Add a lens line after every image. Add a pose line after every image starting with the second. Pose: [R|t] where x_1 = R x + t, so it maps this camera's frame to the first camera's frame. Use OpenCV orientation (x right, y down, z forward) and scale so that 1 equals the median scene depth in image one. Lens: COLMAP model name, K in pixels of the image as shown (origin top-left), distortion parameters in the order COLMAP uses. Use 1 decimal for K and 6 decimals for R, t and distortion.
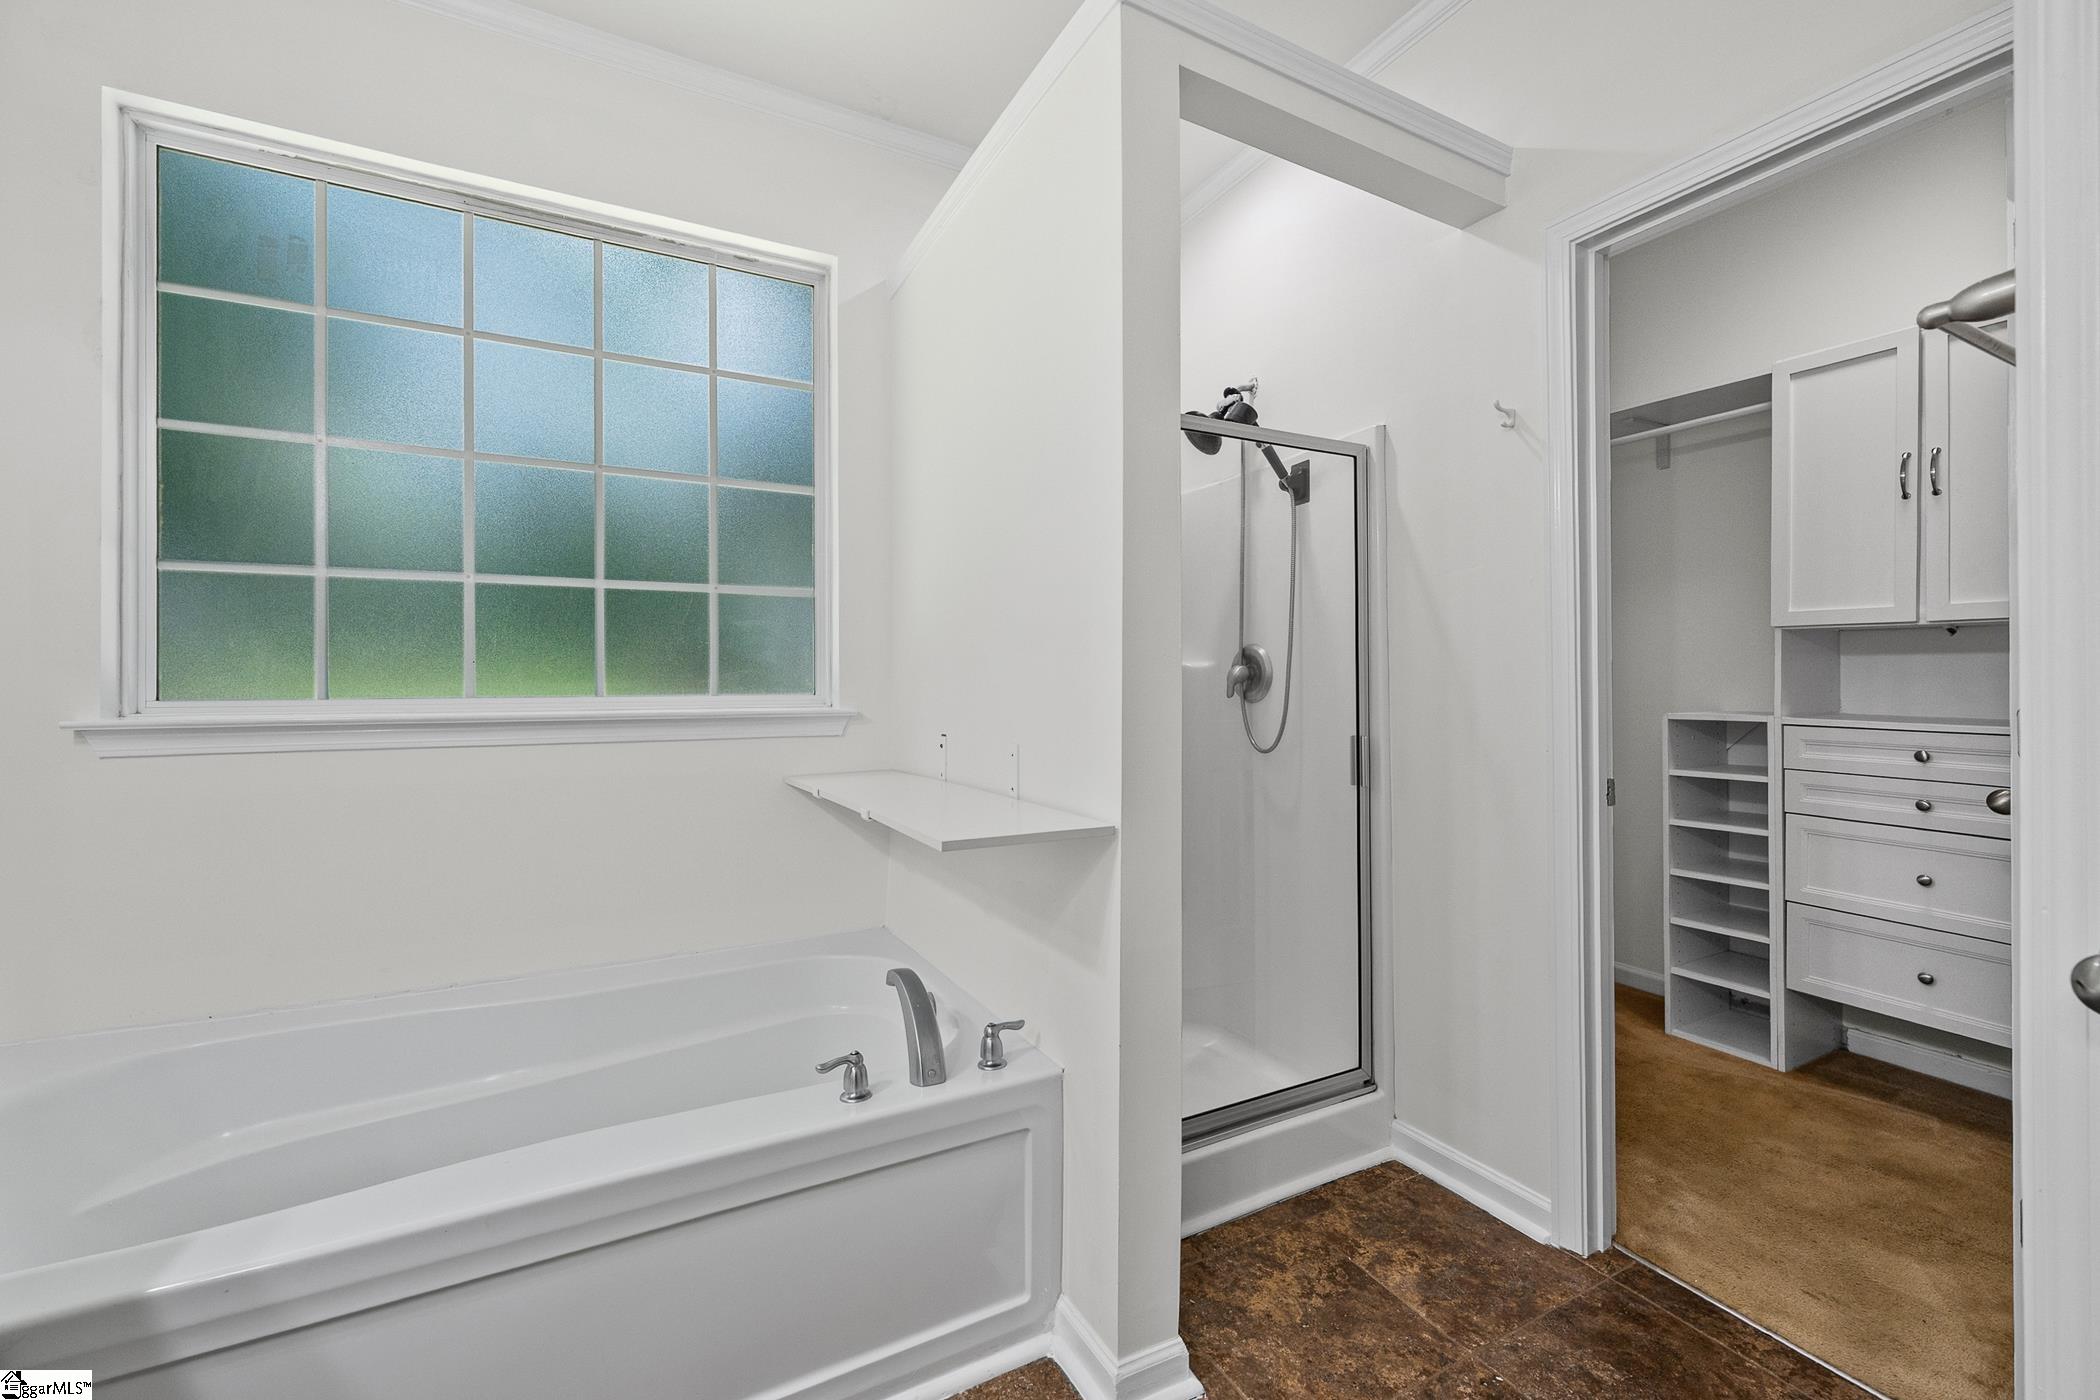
lens RADIAL K [[839.8, 0, 1040.5], [0, 839.8, 685.1], [0, 0, 1]] dist [-0.000385, 0.000269]
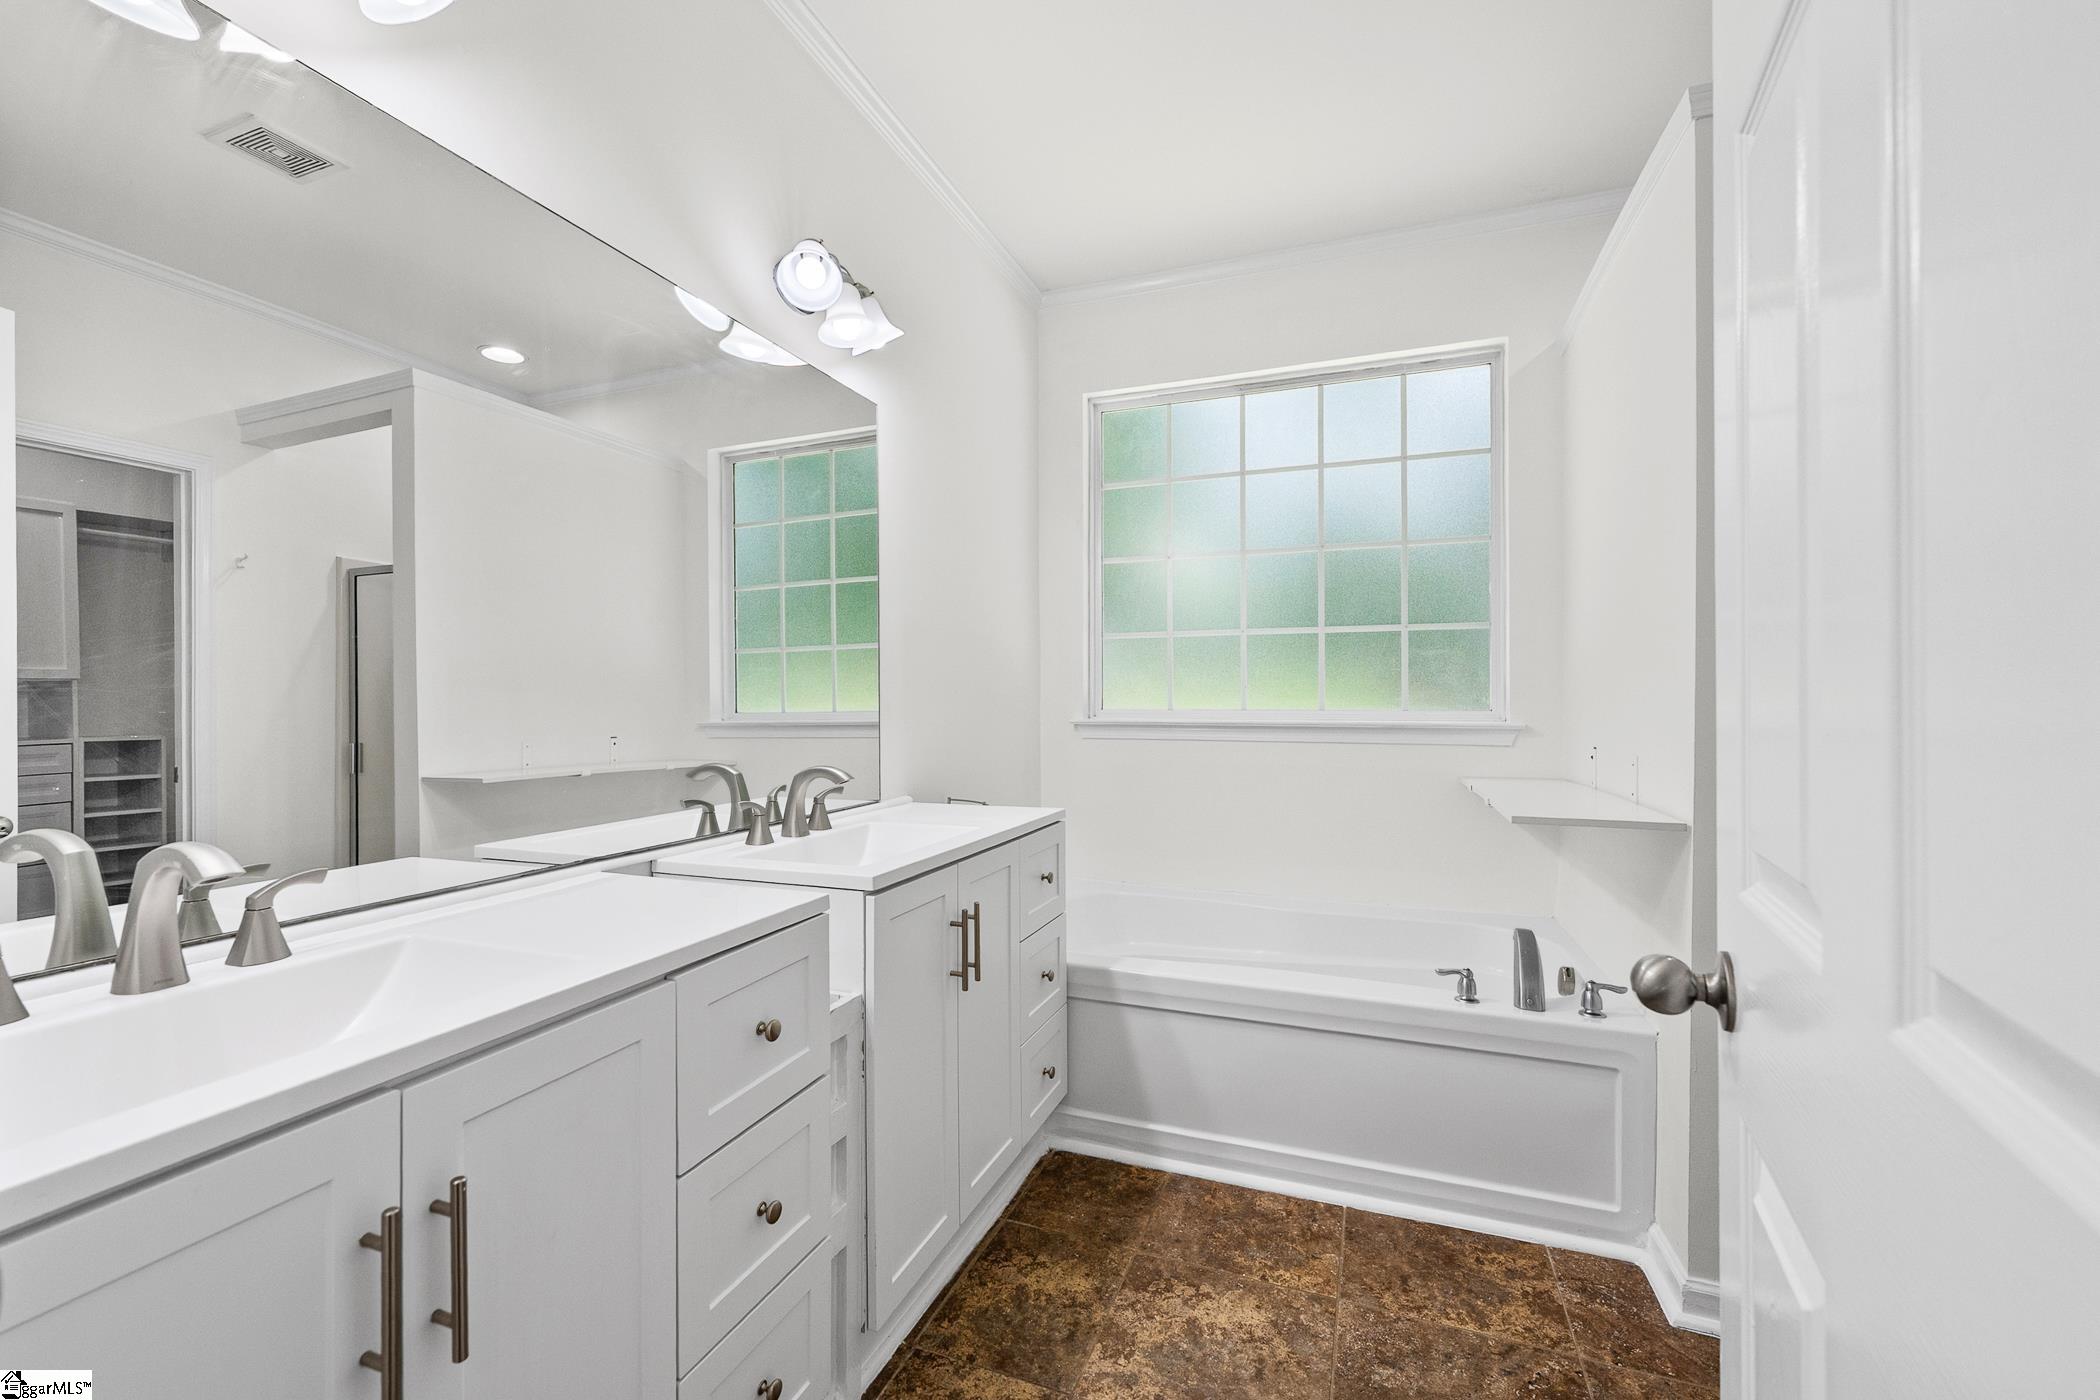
lens RADIAL K [[839.8, 0, 1052.6], [0, 839.8, 700.7], [0, 0, 1]] dist [-0.000385, 0.000269]
pose [[0.668124, 0.002173, -0.744047, 0.336215], [-0.002457, 0.999997, 0.000714, -0.003634], [0.744046, 0.001351, 0.668127, -0.413622]]
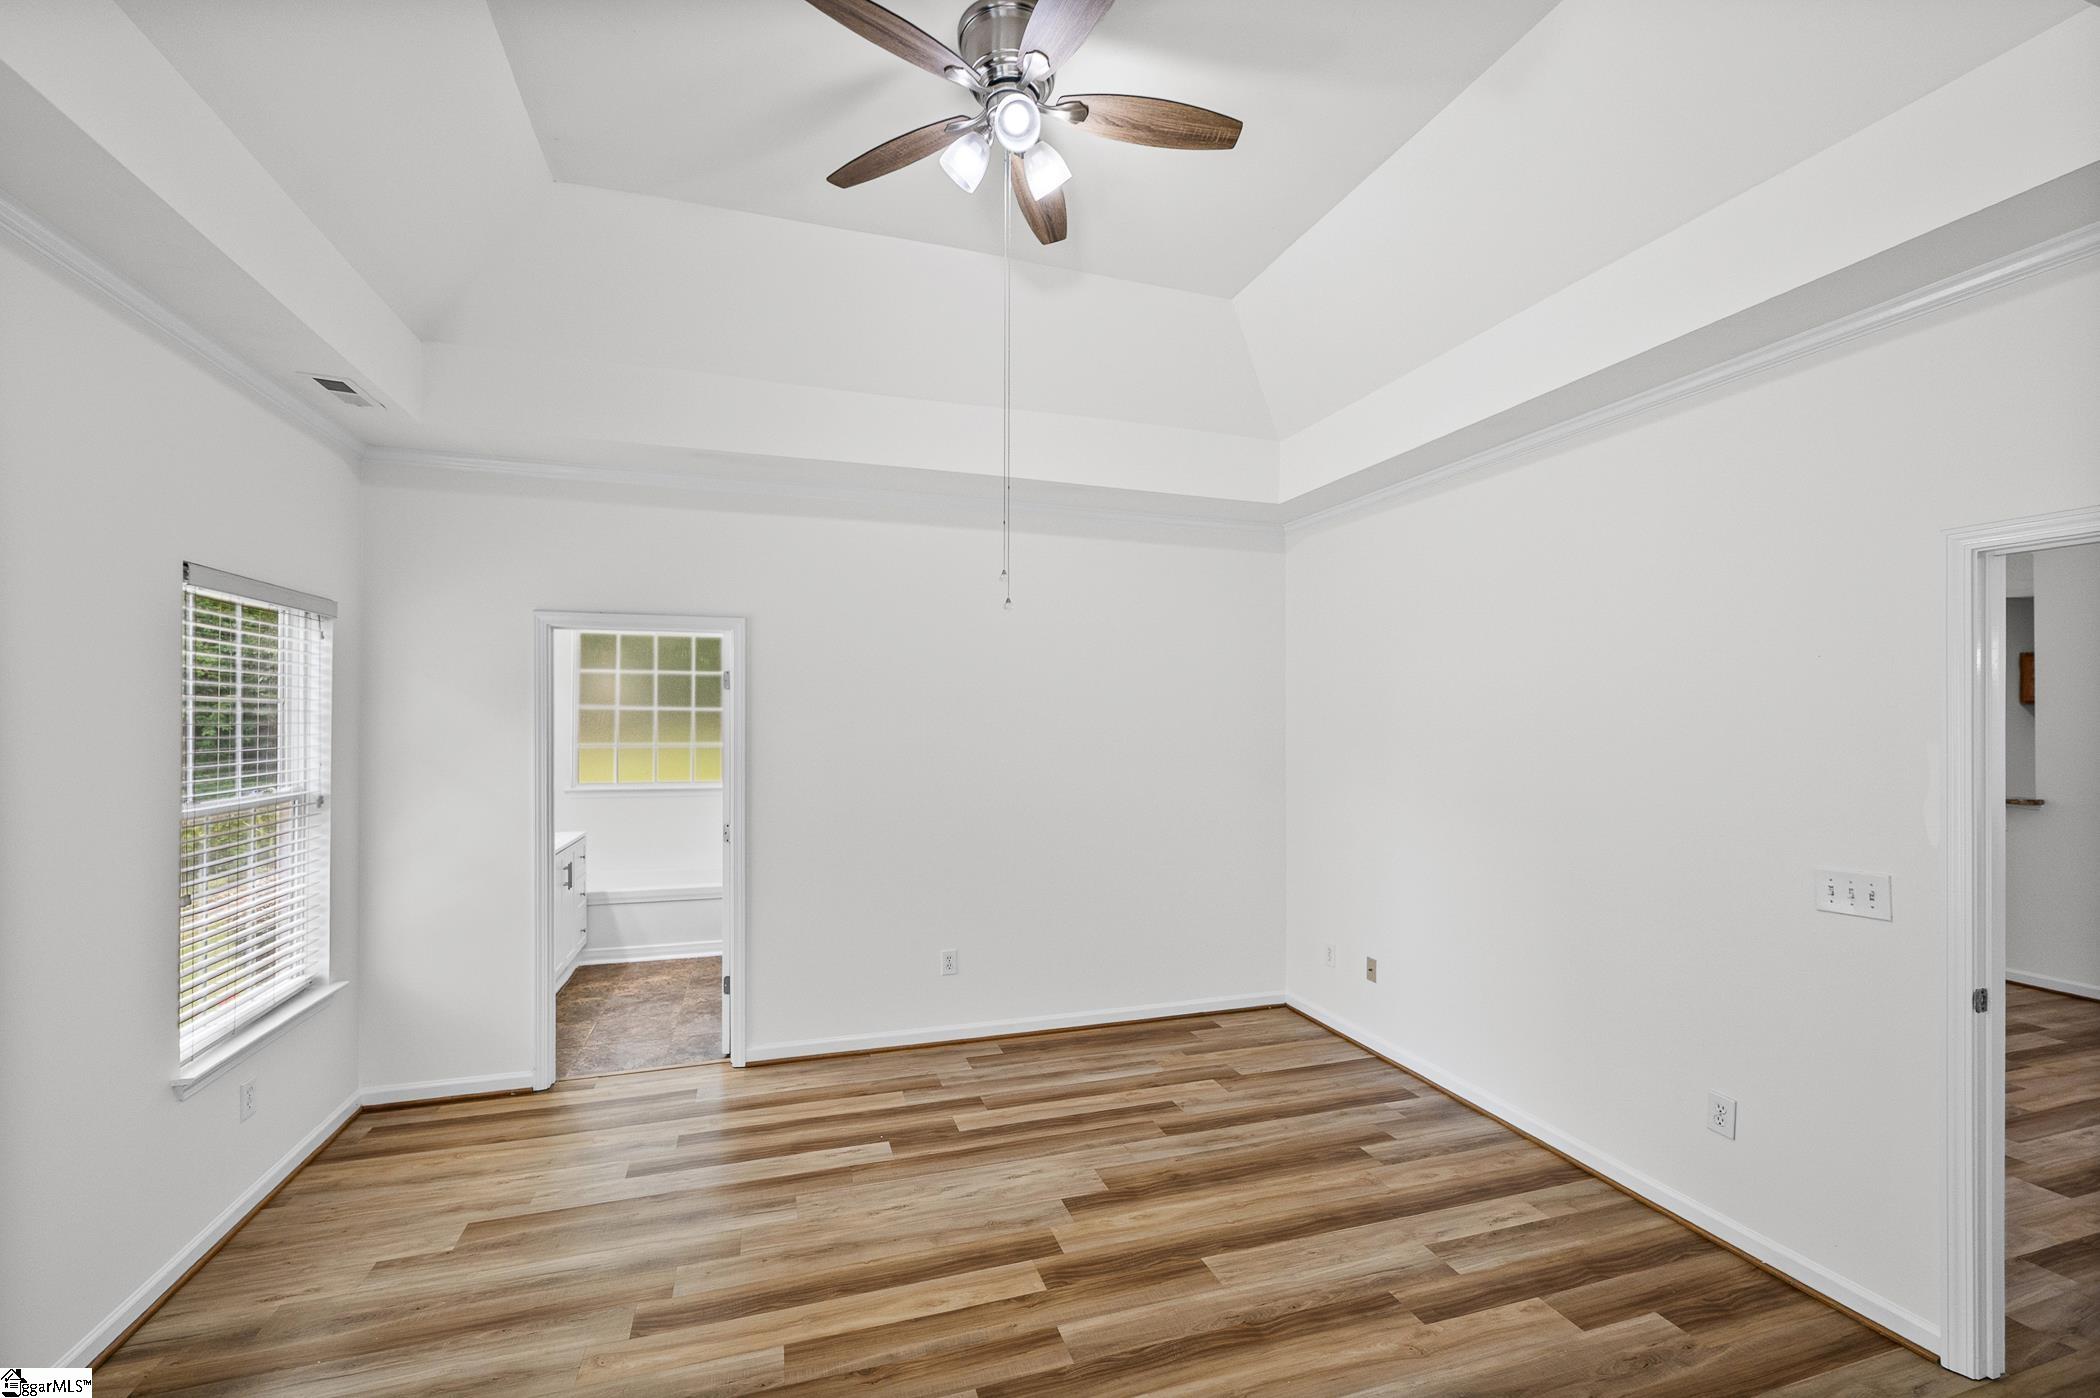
lens RADIAL K [[839.8, 0, 1008.2], [0, 839.8, 722.8], [0, 0, 1]] dist [-0.000385, 0.000269]
pose [[0.982411, 0.004304, -0.186684, 1.874884], [-0.004909, 0.999984, -0.002778, -0.311192], [0.186669, 0.003646, 0.982416, -2.856122]]
